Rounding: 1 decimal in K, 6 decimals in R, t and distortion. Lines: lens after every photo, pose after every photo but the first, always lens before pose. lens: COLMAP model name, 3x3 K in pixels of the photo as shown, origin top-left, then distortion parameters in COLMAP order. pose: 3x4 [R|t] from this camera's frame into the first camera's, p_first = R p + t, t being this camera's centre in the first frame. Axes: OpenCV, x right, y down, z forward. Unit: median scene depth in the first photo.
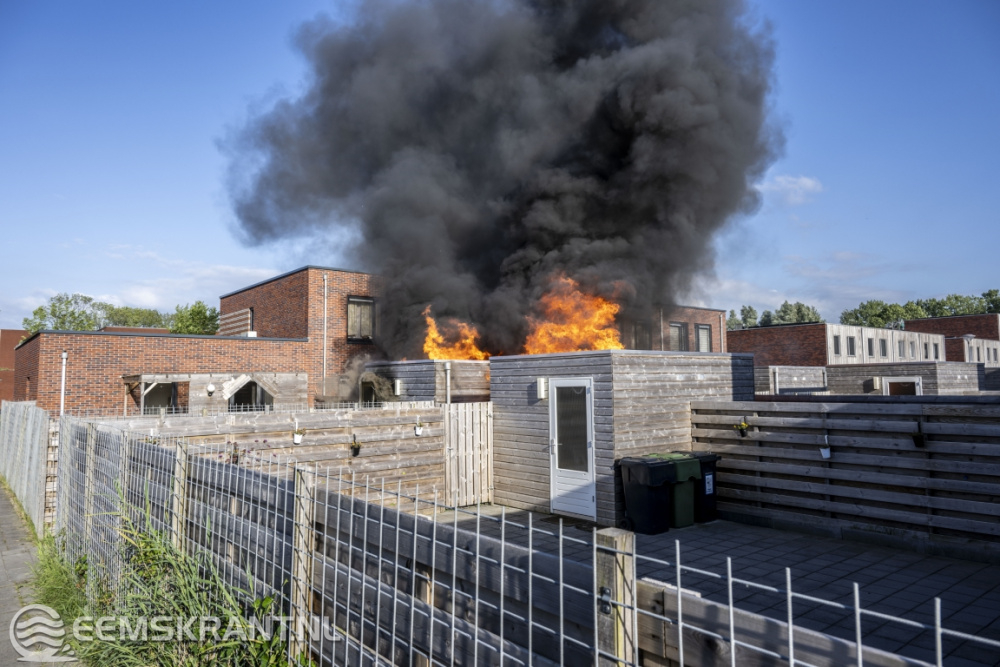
lens RADIAL K [[674.3, 0, 500.0], [0, 674.3, 335.6], [0, 0, 1]] dist [0.006805, 0.002698]
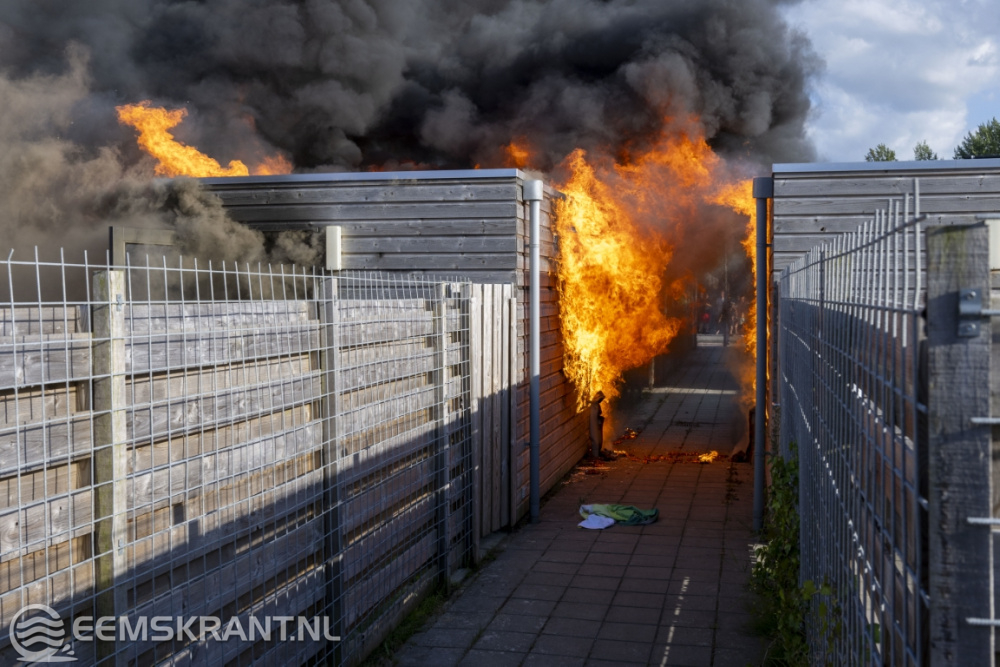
lens RADIAL K [[1063.8, 0, 510.9], [0, 1063.8, 330.1], [0, 0, 1]] dist [-0.008598, 0.000000]
pose [[0.785912, -0.014562, 0.618167, -0.568457], [-0.049838, 0.994978, 0.086800, 0.090390], [-0.616326, -0.099026, 0.781240, 0.694462]]
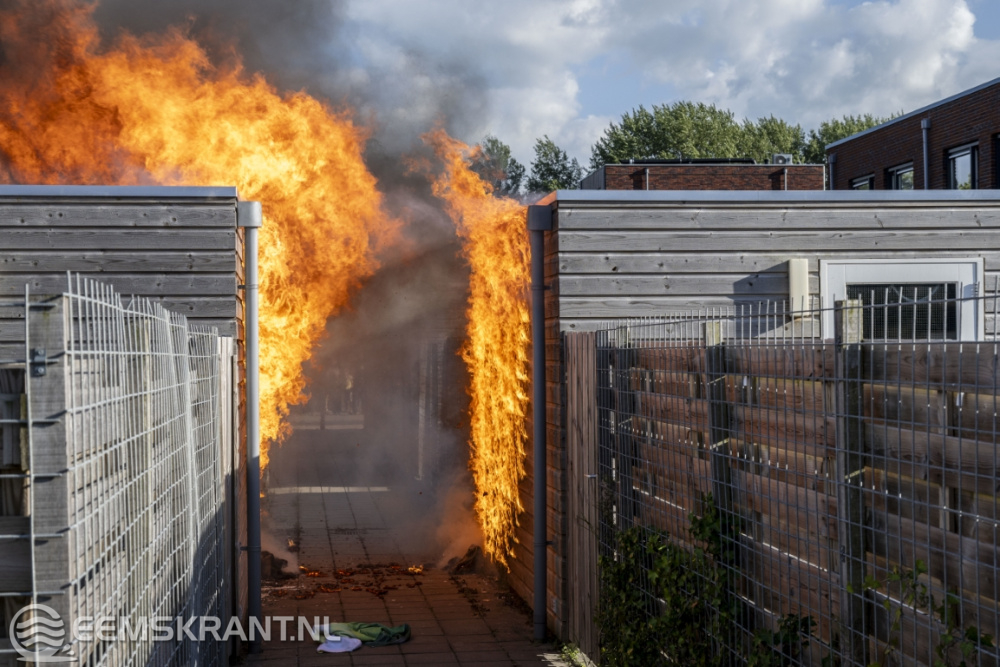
lens RADIAL K [[1660.4, 0, 500.2], [0, 1660.4, 338.0], [0, 0, 1]] dist [0.010252, 0.000000]
pose [[0.521187, 0.009121, 0.853394, -0.781508], [-0.054604, 0.998251, 0.022678, 0.095413], [-0.851694, -0.058419, 0.520773, 0.694588]]
